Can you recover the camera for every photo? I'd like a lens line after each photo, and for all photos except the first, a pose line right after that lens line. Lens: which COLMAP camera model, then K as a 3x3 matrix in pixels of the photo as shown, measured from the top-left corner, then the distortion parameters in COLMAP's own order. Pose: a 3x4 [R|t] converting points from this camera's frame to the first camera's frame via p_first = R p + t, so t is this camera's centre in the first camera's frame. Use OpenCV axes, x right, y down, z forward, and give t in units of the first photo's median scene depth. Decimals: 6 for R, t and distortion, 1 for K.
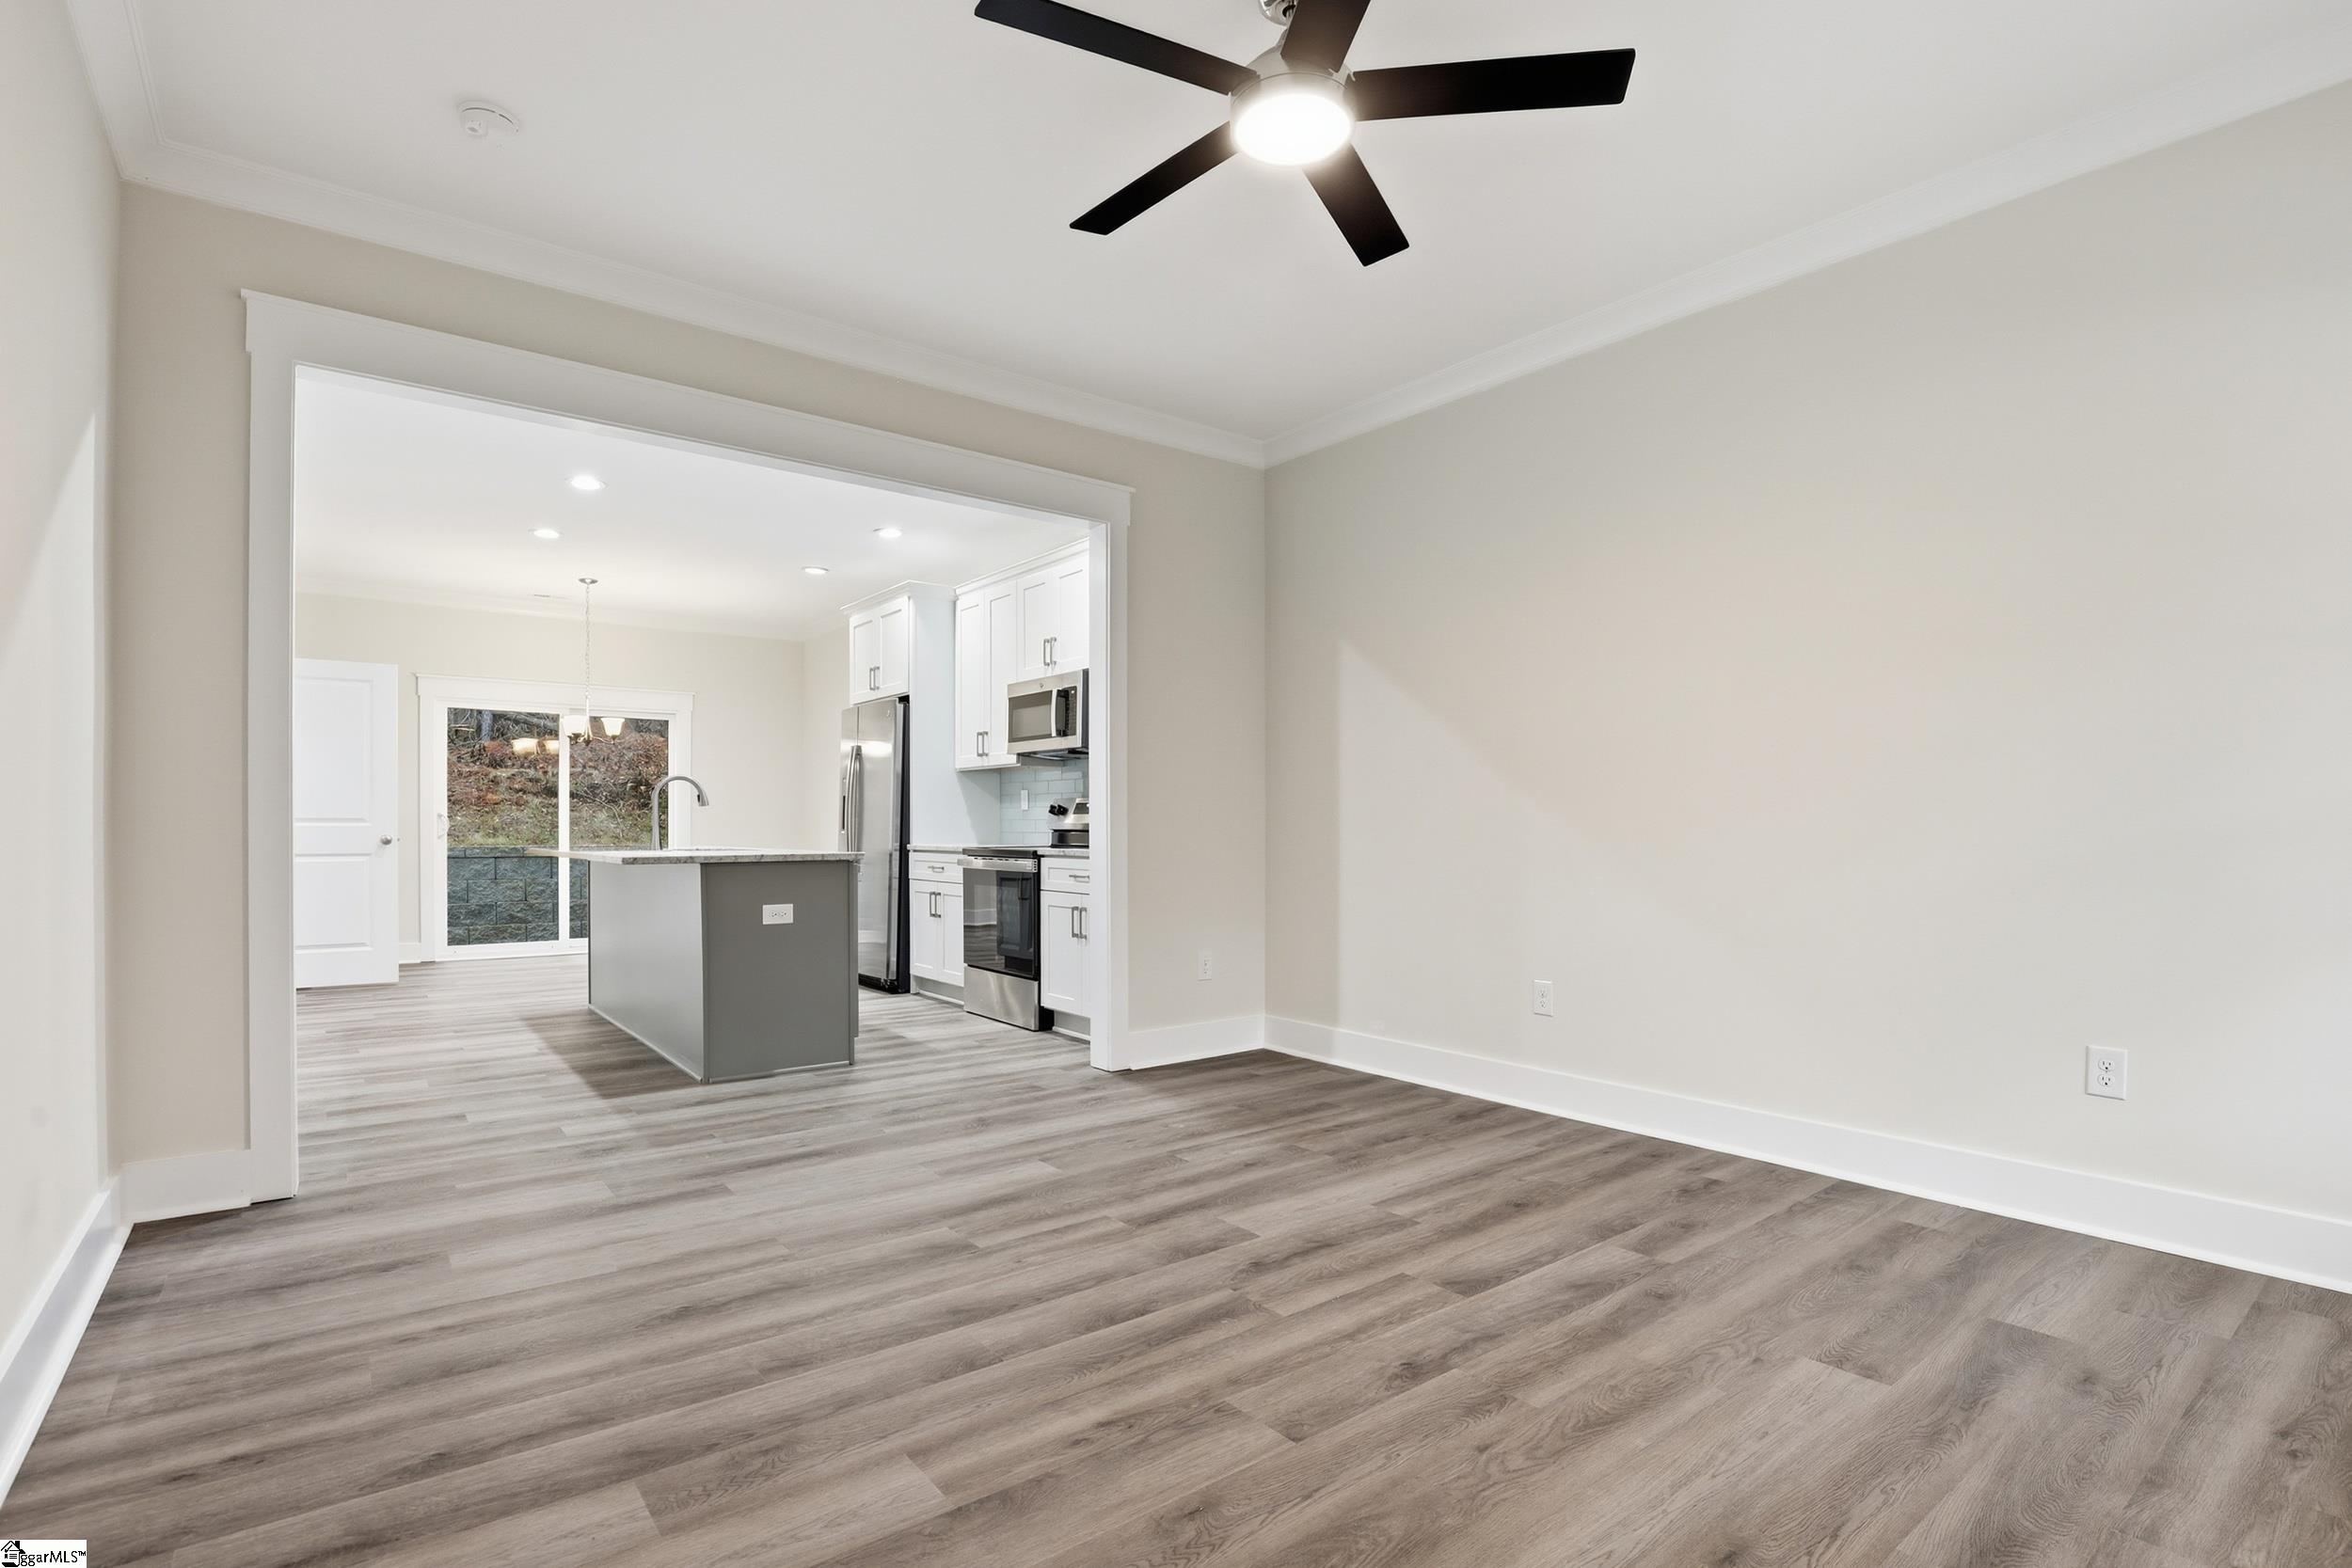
lens RADIAL K [[1120.7, 0, 1178.5], [0, 1120.7, 832.2], [0, 0, 1]] dist [-0.037808, 0.008358]
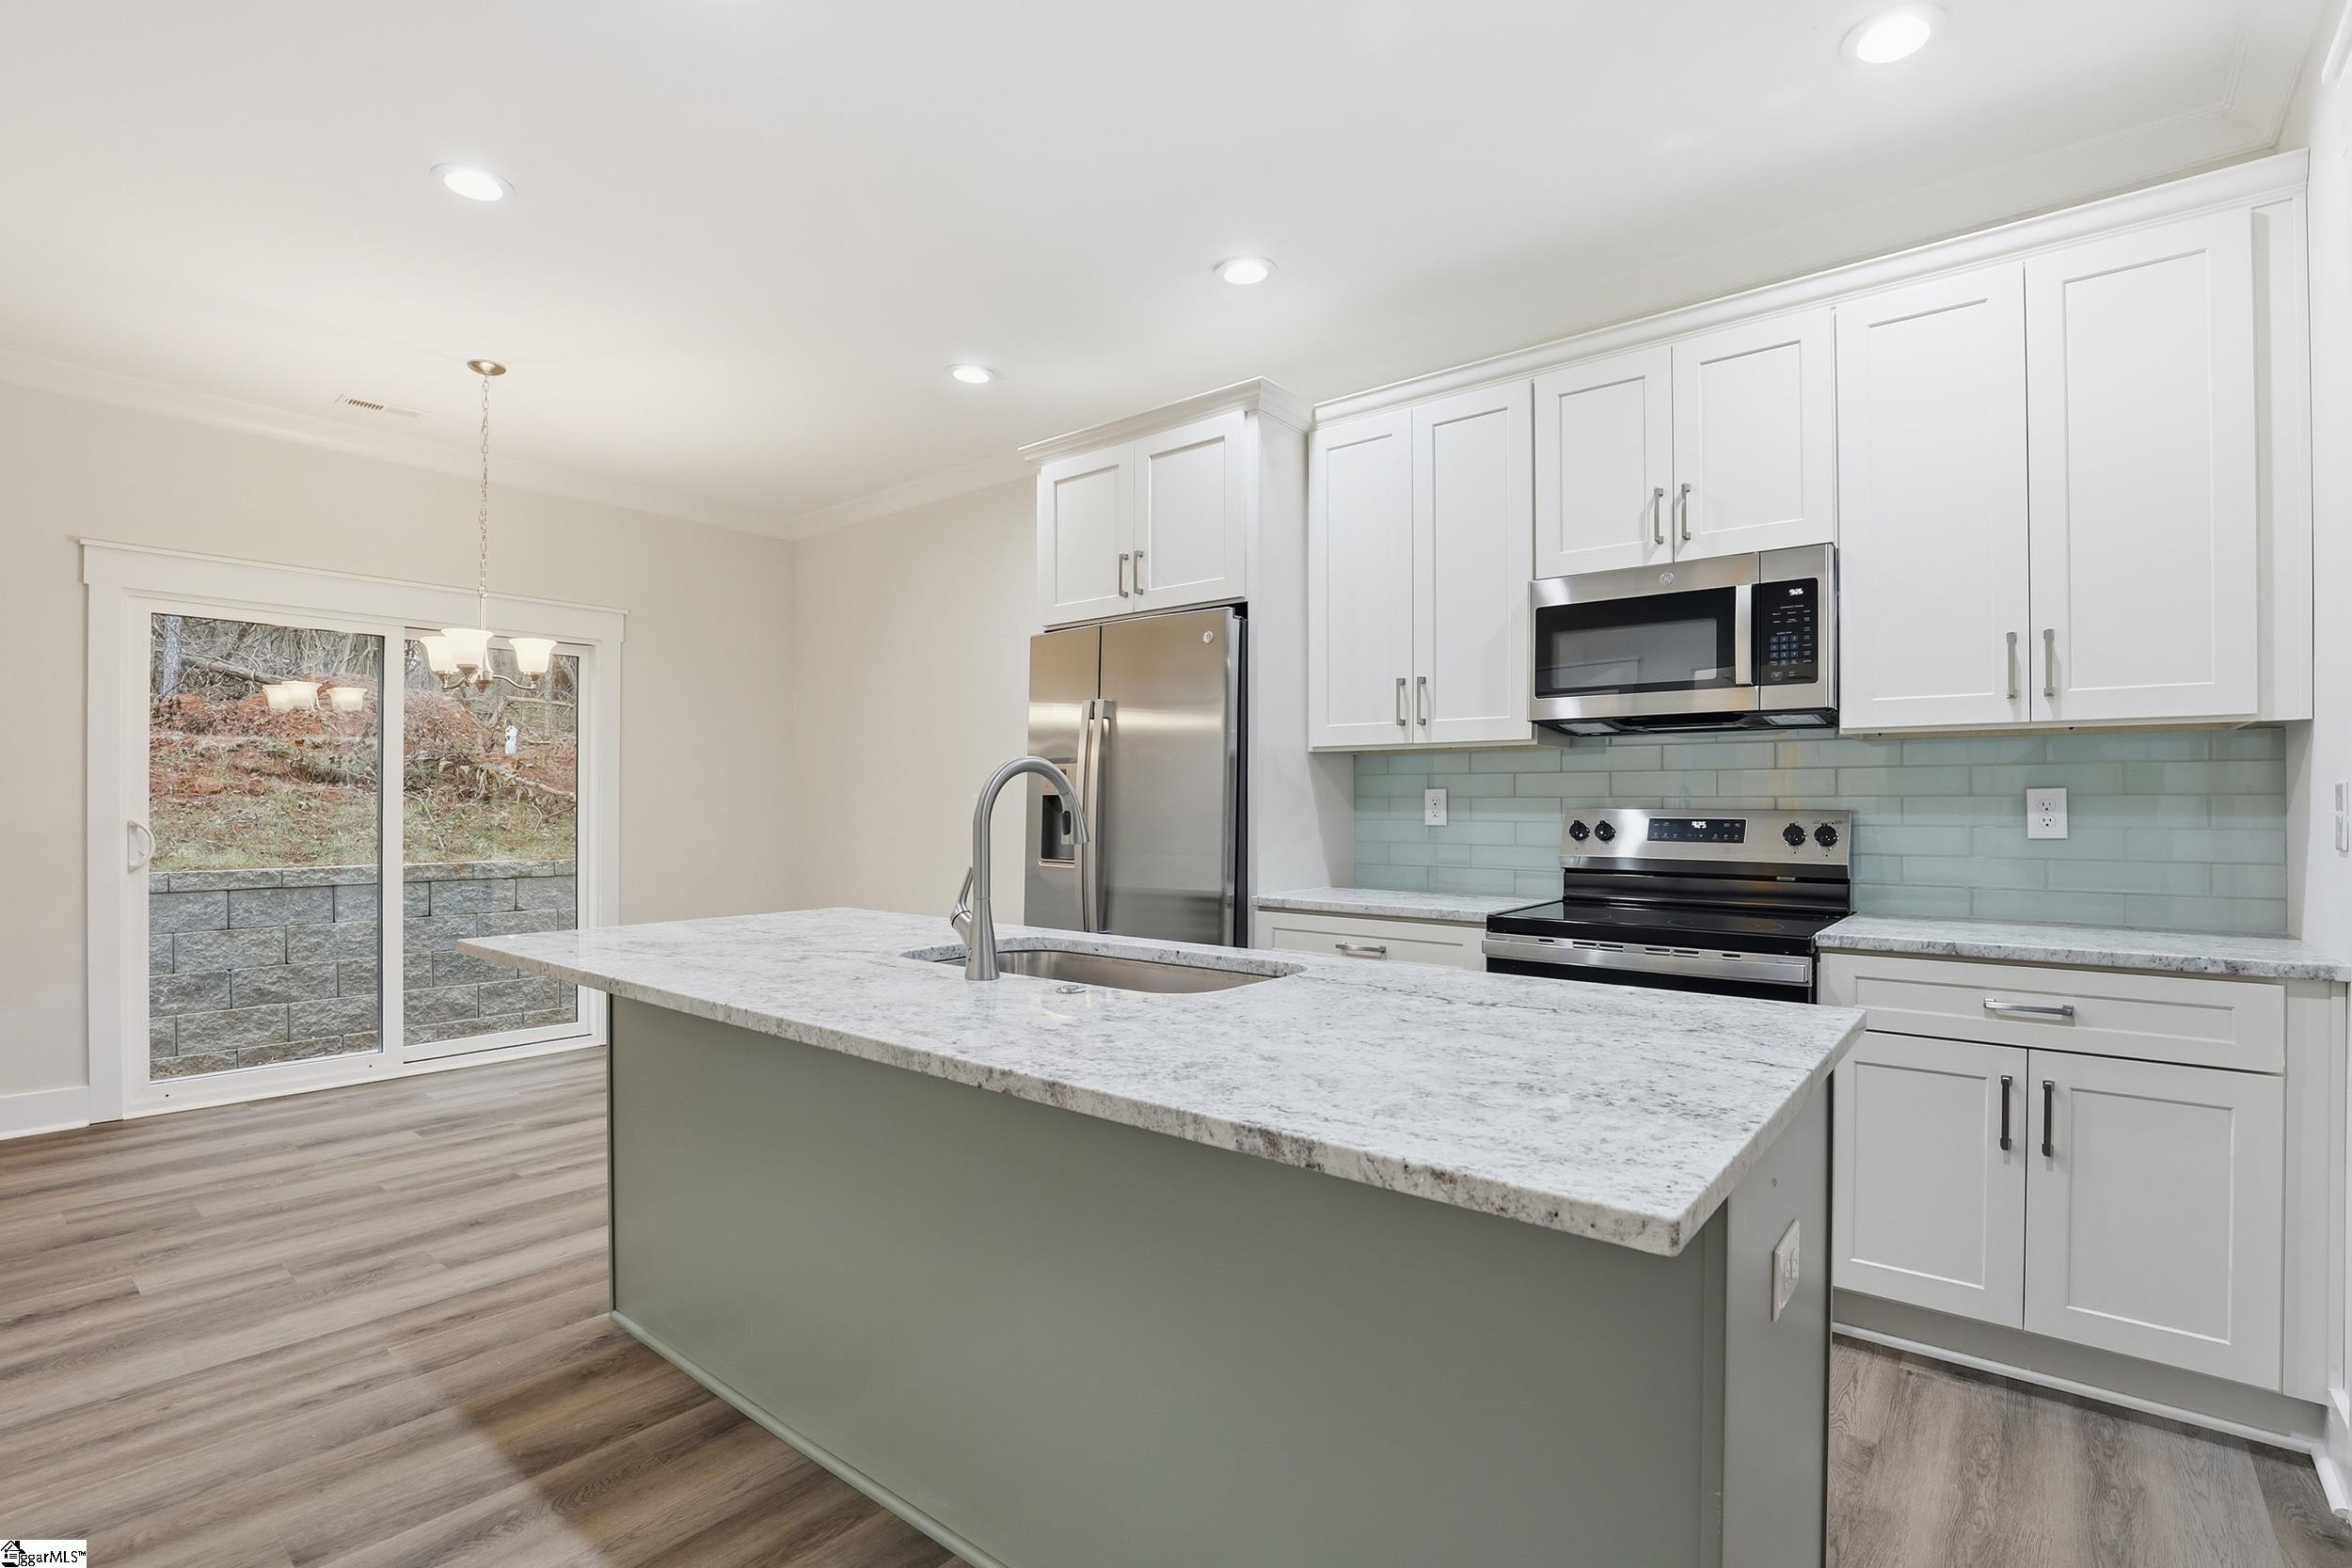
lens RADIAL K [[1092.9, 0, 1175.1], [0, 1092.9, 803.6], [0, 0, 1]] dist [-0.039525, 0.009254]
pose [[0.975638, 0.001513, 0.219383, -0.581769], [-0.000275, 0.999984, -0.005675, -0.042232], [-0.219388, 0.005476, 0.975622, 0.791702]]
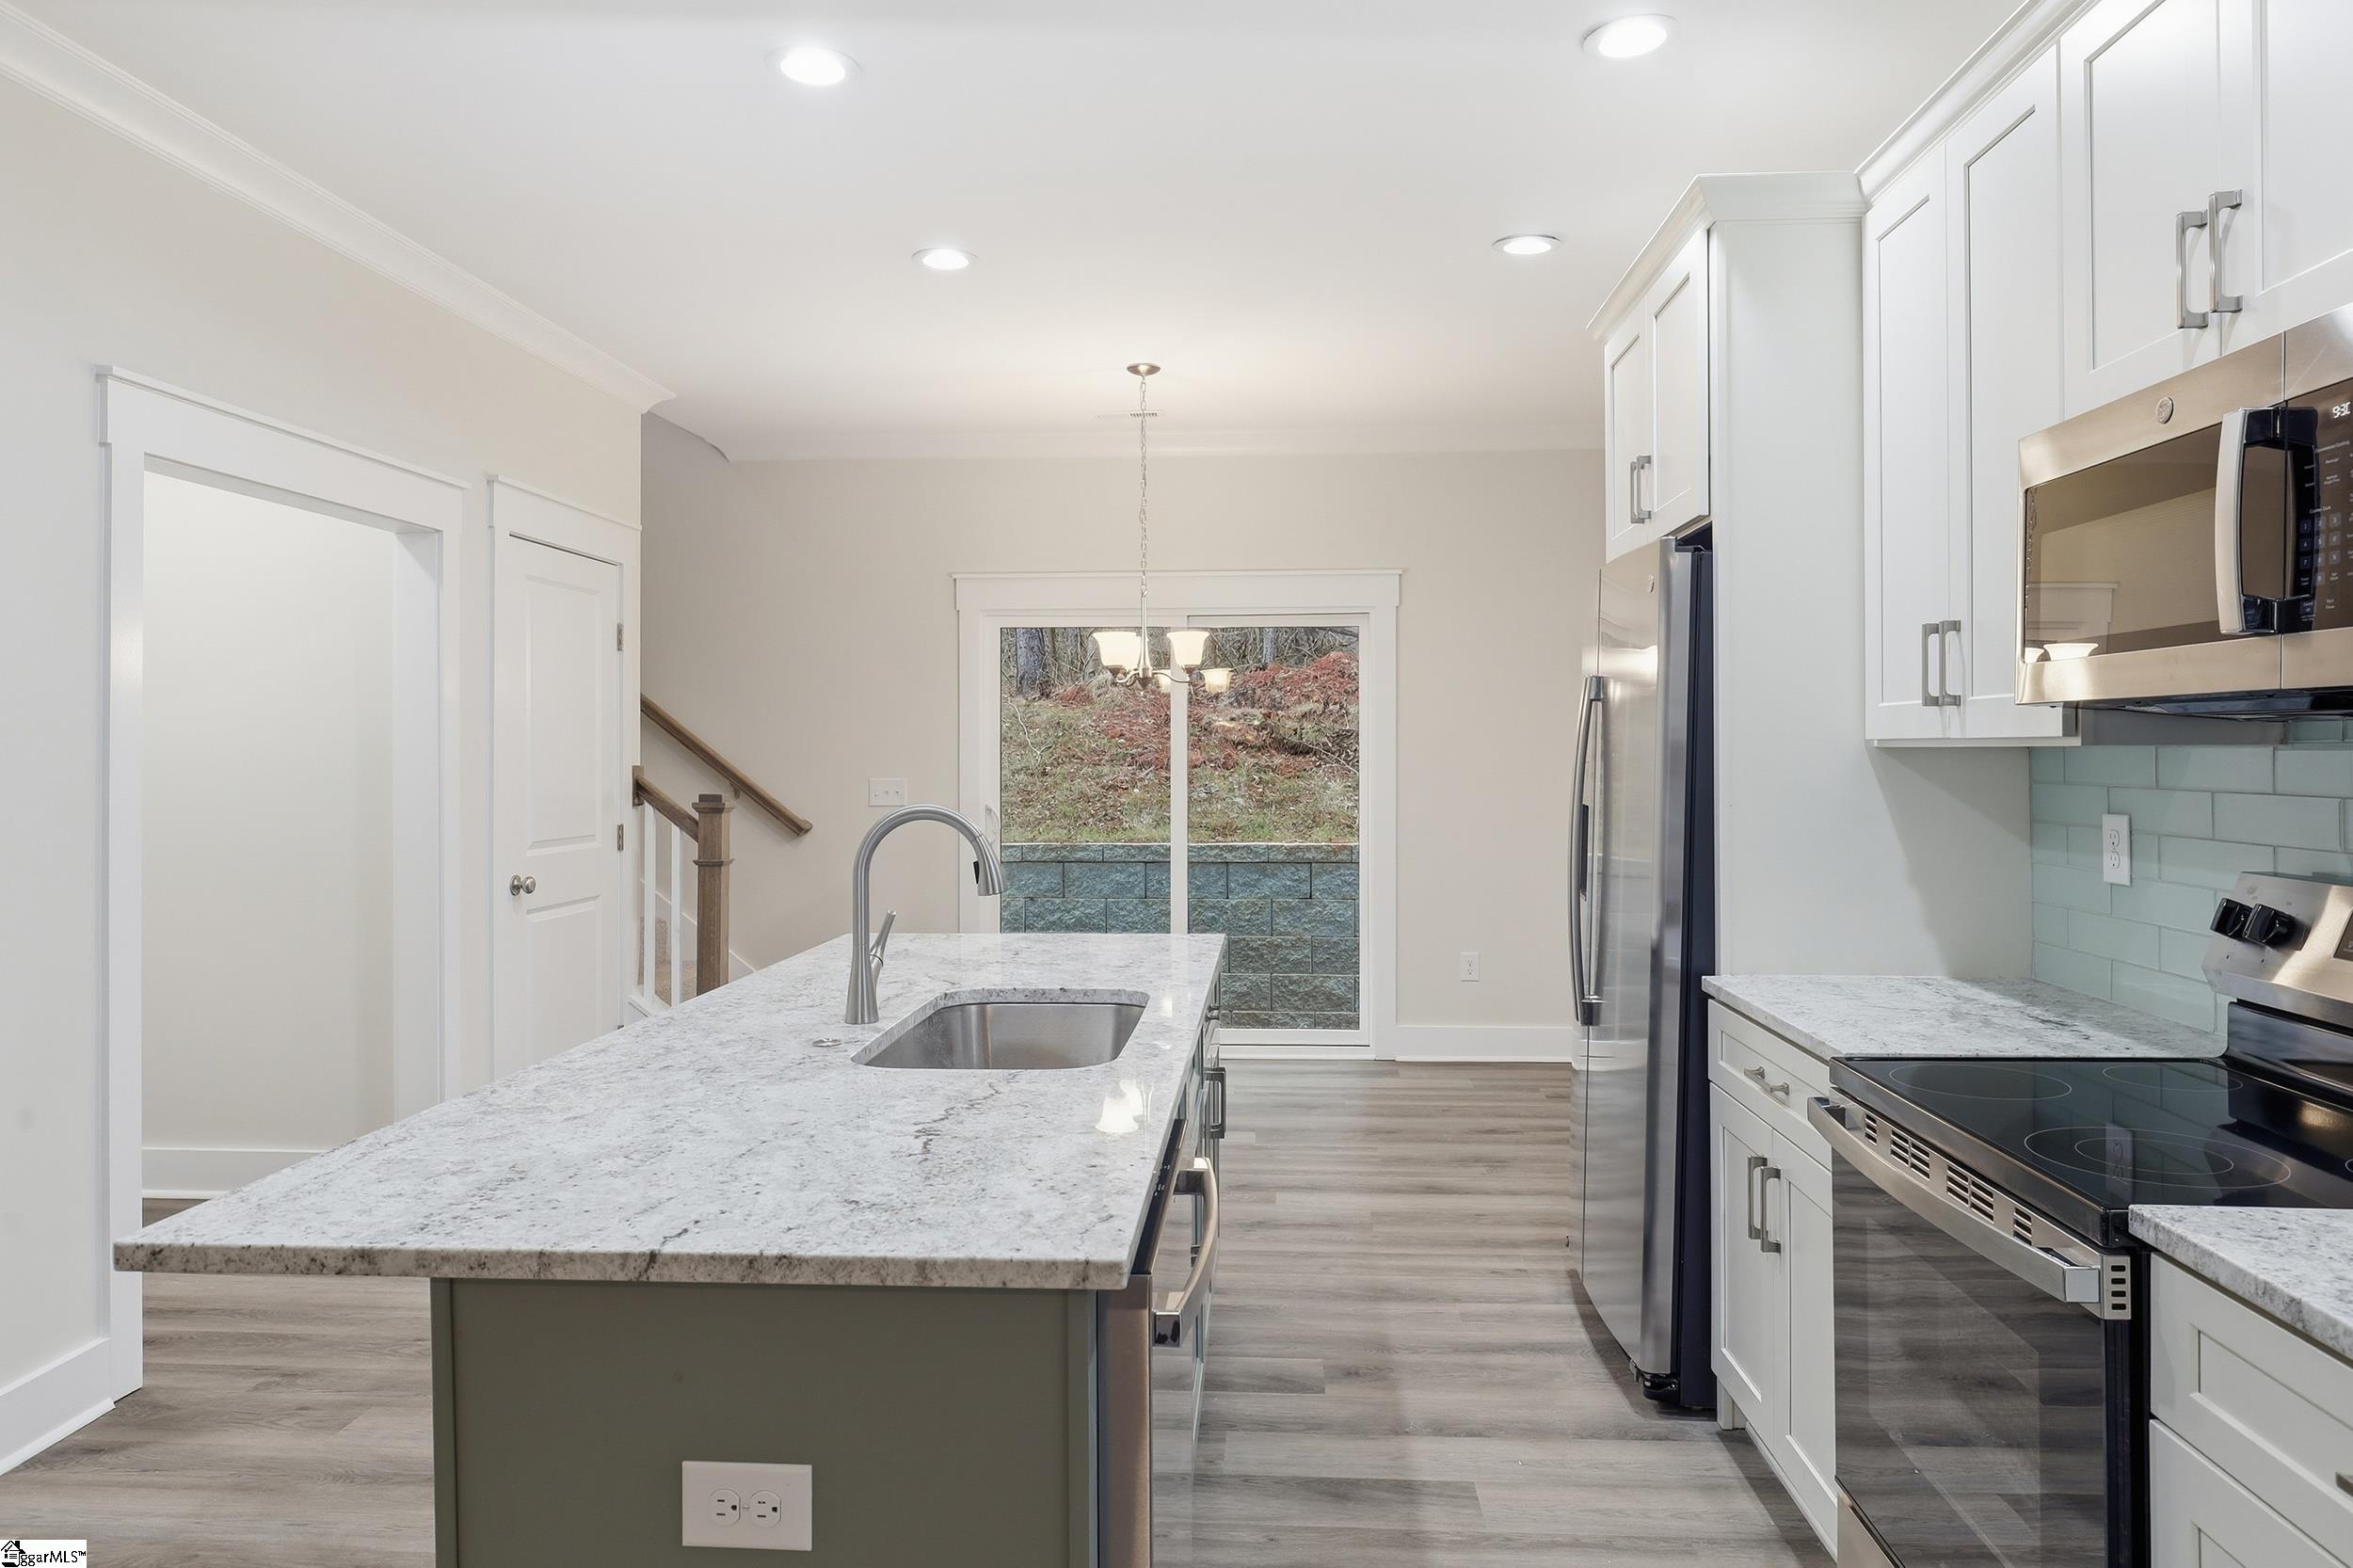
lens RADIAL K [[1515.4, 0, 1180.2], [0, 1515.4, 744.6], [0, 0, 1]] dist [-0.003997, 0.000880]
pose [[0.746391, -0.005067, -0.665488, -0.089749], [0.000160, 0.999972, -0.007435, -0.081270], [0.665507, 0.005443, 0.746372, 0.849240]]
